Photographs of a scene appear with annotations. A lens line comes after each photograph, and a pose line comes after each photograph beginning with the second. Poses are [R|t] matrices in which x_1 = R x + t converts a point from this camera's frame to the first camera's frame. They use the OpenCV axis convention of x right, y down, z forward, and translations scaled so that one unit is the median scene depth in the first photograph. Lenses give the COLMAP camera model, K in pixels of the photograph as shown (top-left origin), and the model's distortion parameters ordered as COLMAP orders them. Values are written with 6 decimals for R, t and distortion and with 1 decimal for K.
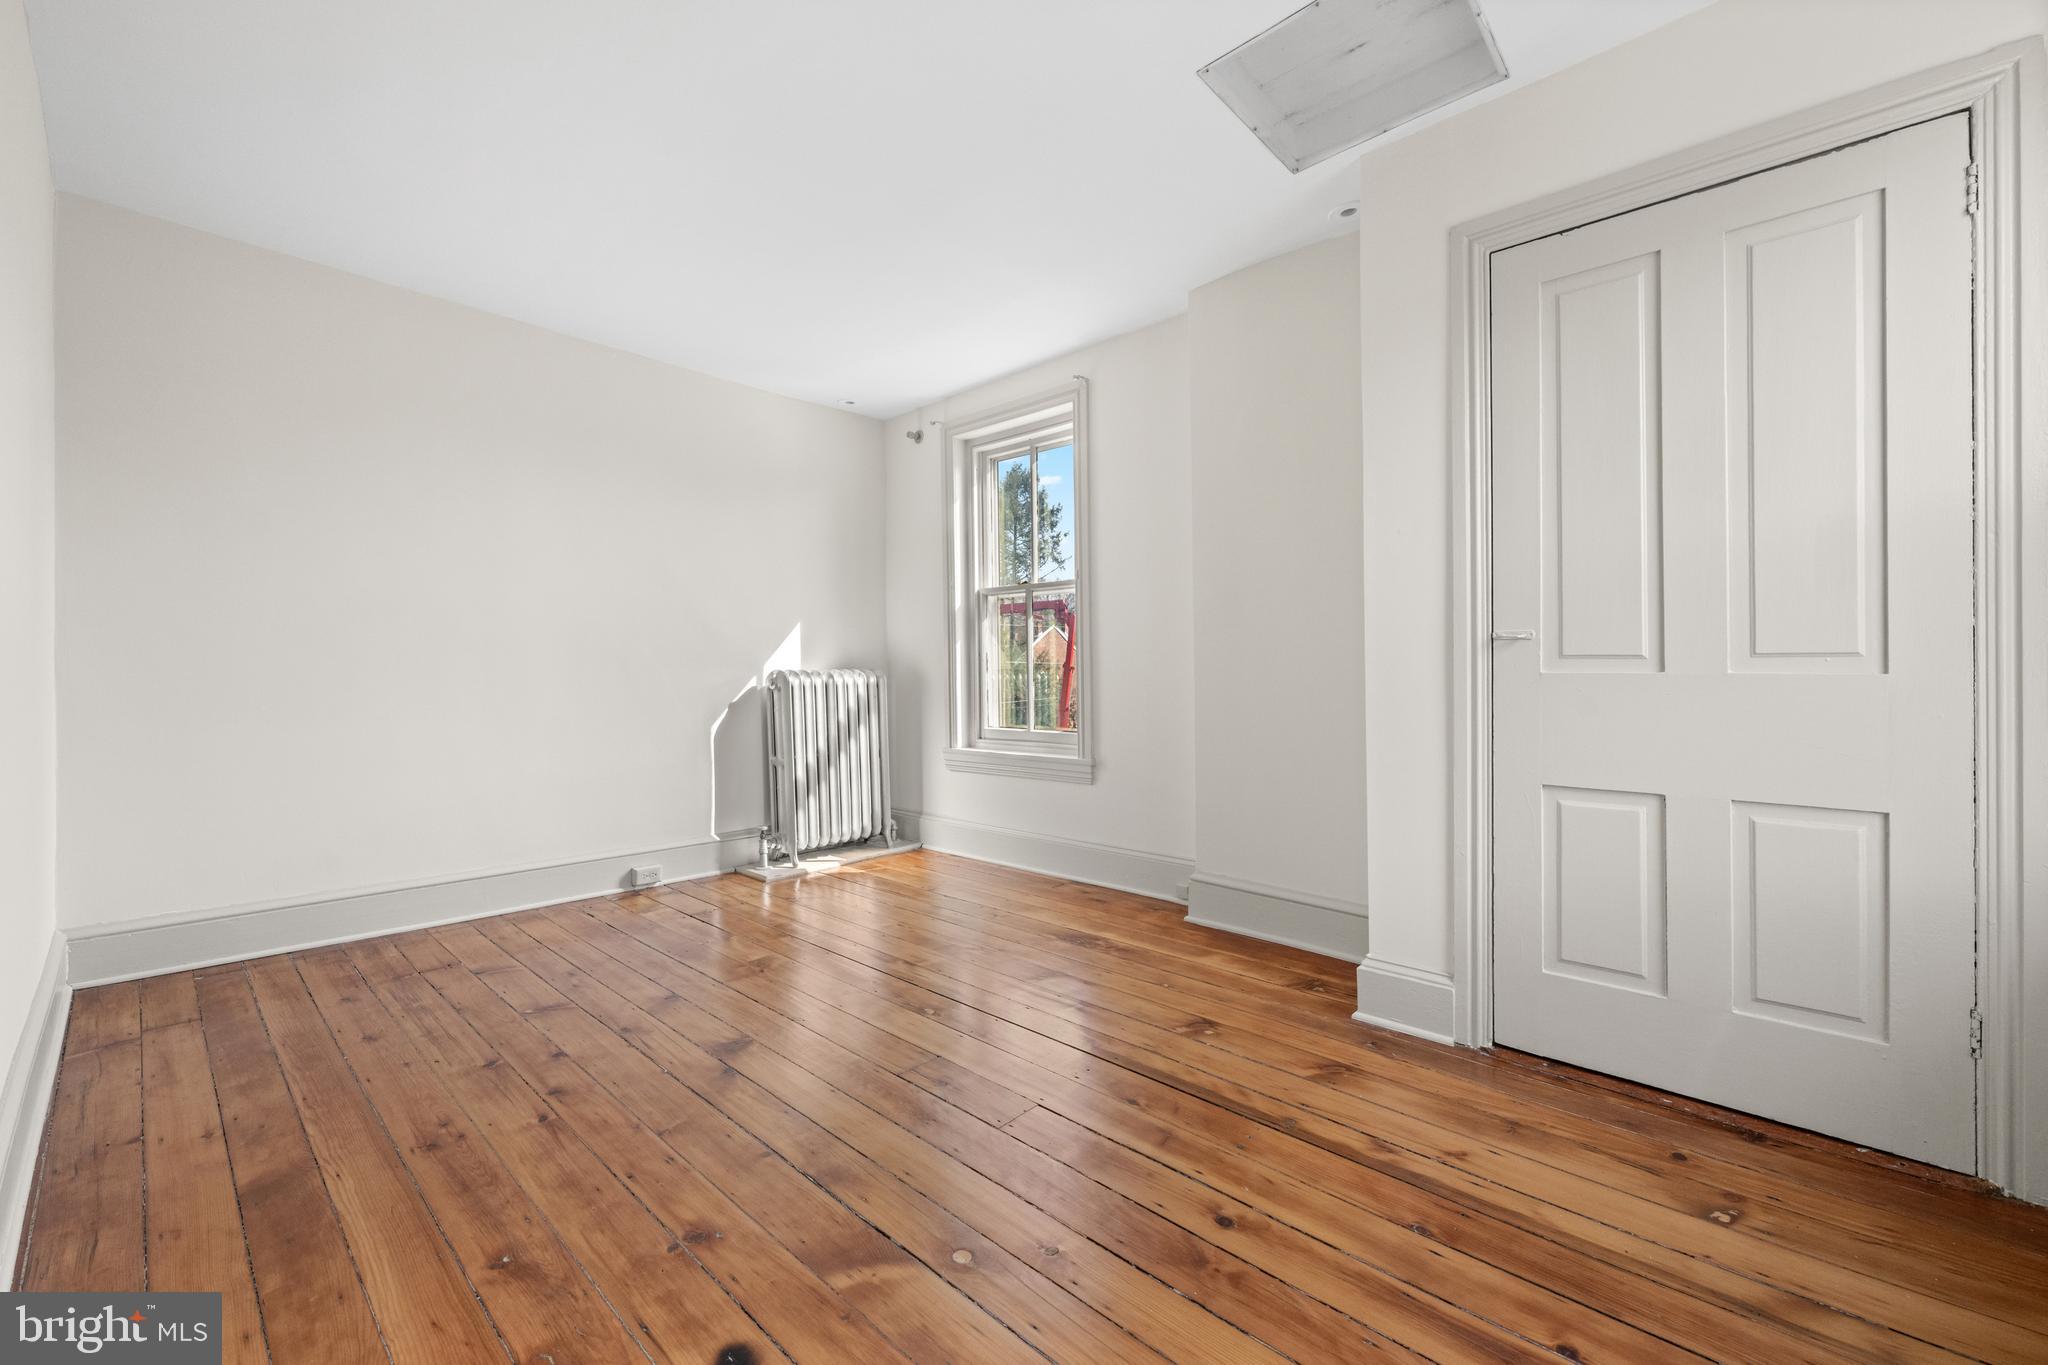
lens RADIAL K [[811.3, 0, 1017.3], [0, 811.3, 683.6], [0, 0, 1]] dist [0.000376, -0.000252]
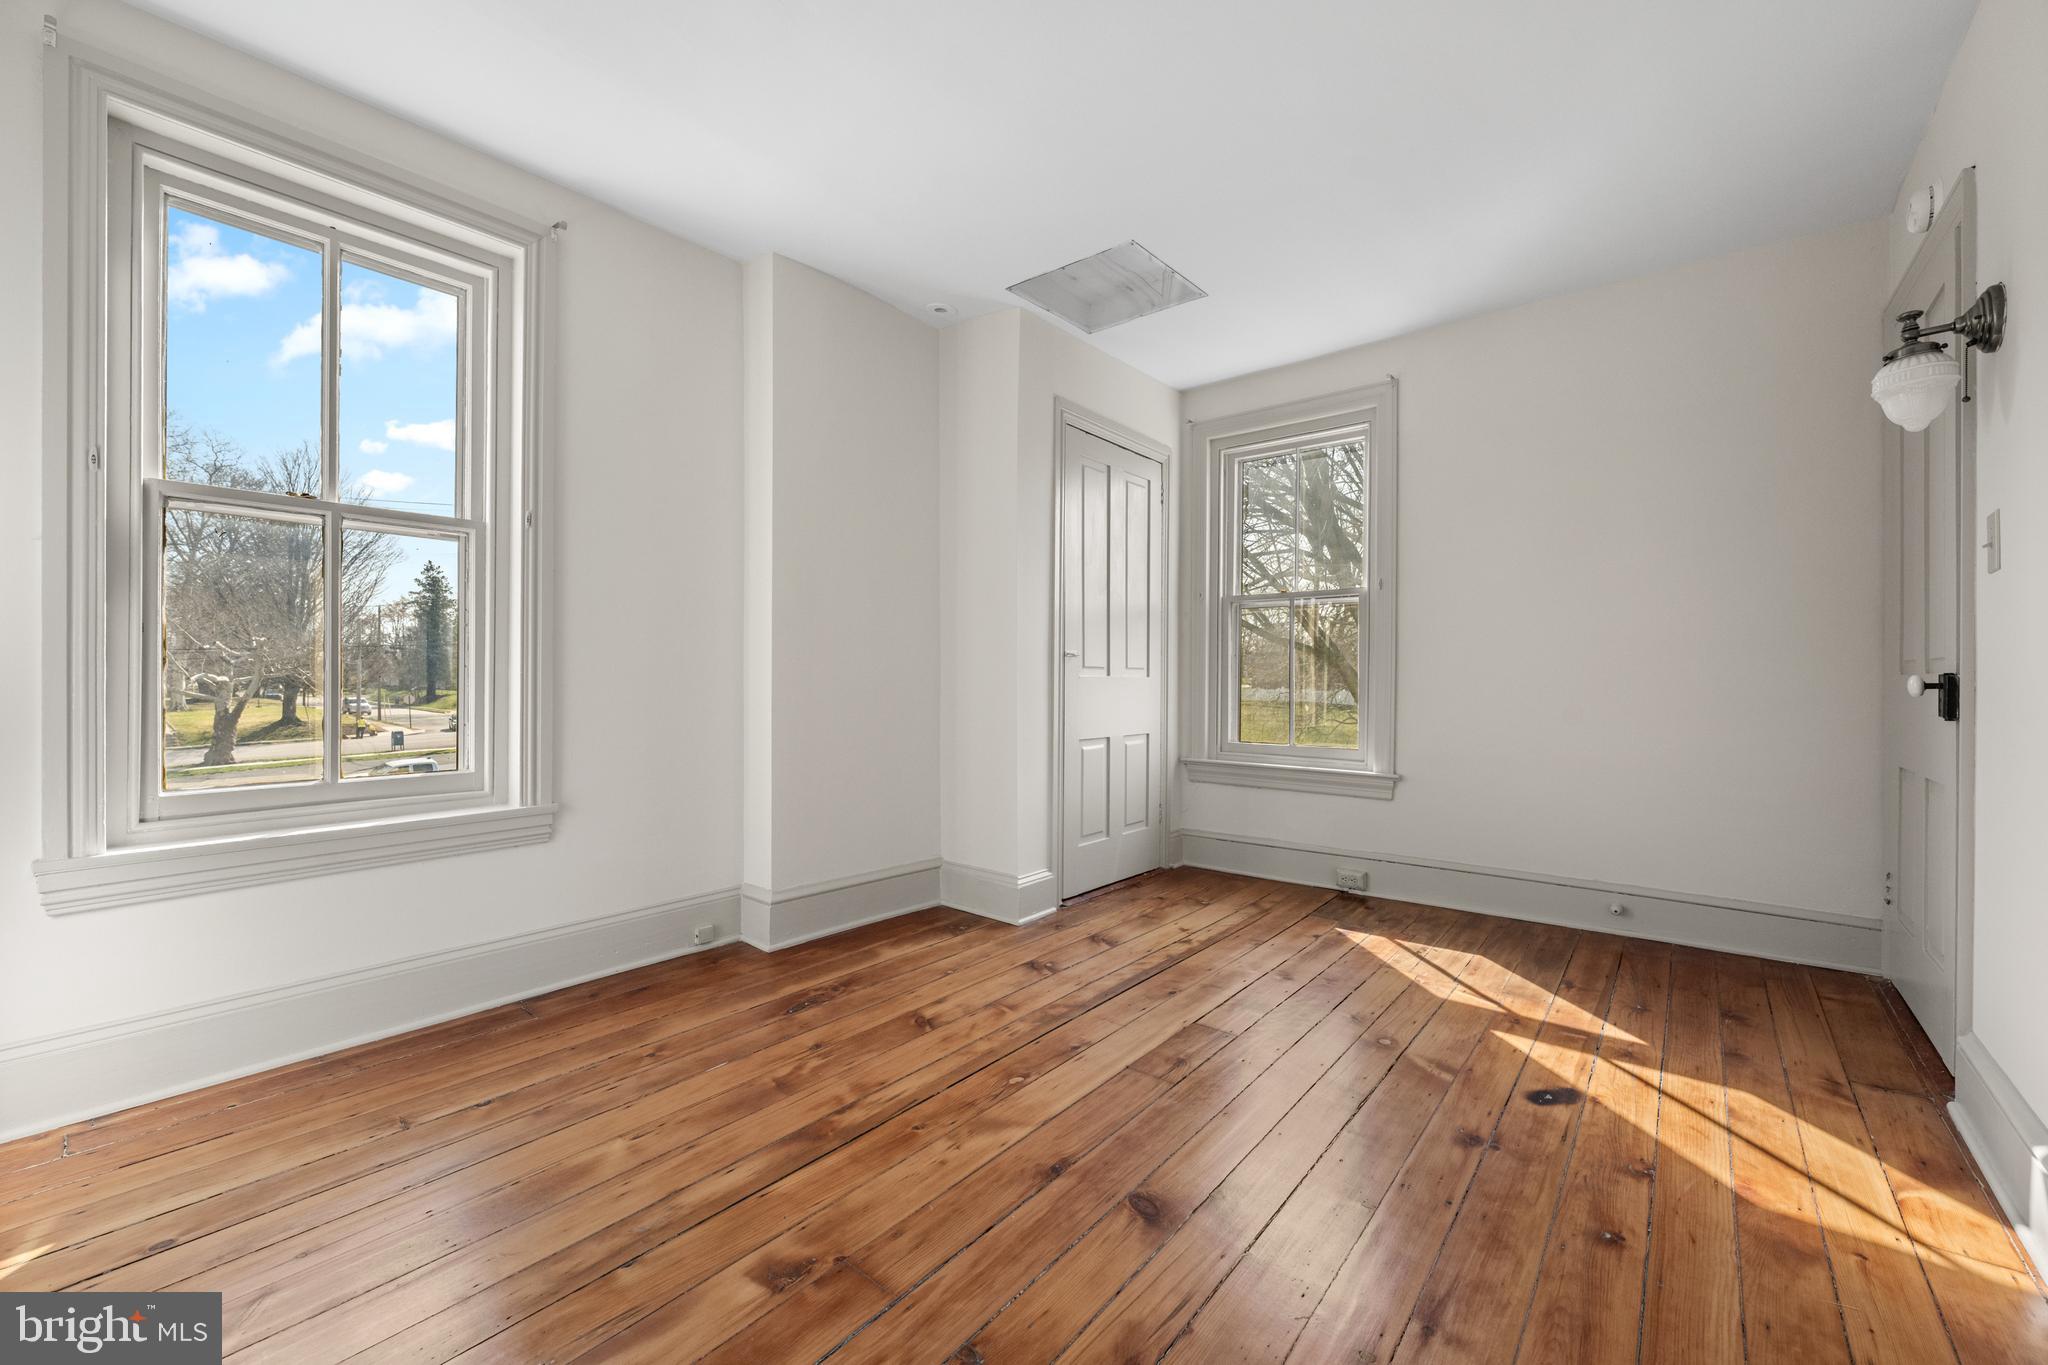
lens RADIAL K [[811.3, 0, 1019.4], [0, 811.3, 678.5], [0, 0, 1]] dist [0.000376, -0.000252]
pose [[-0.047673, -0.000822, 0.998863, -0.743438], [0.009387, 0.999955, 0.001271, -0.007716], [-0.998819, 0.009437, -0.047664, 0.817239]]
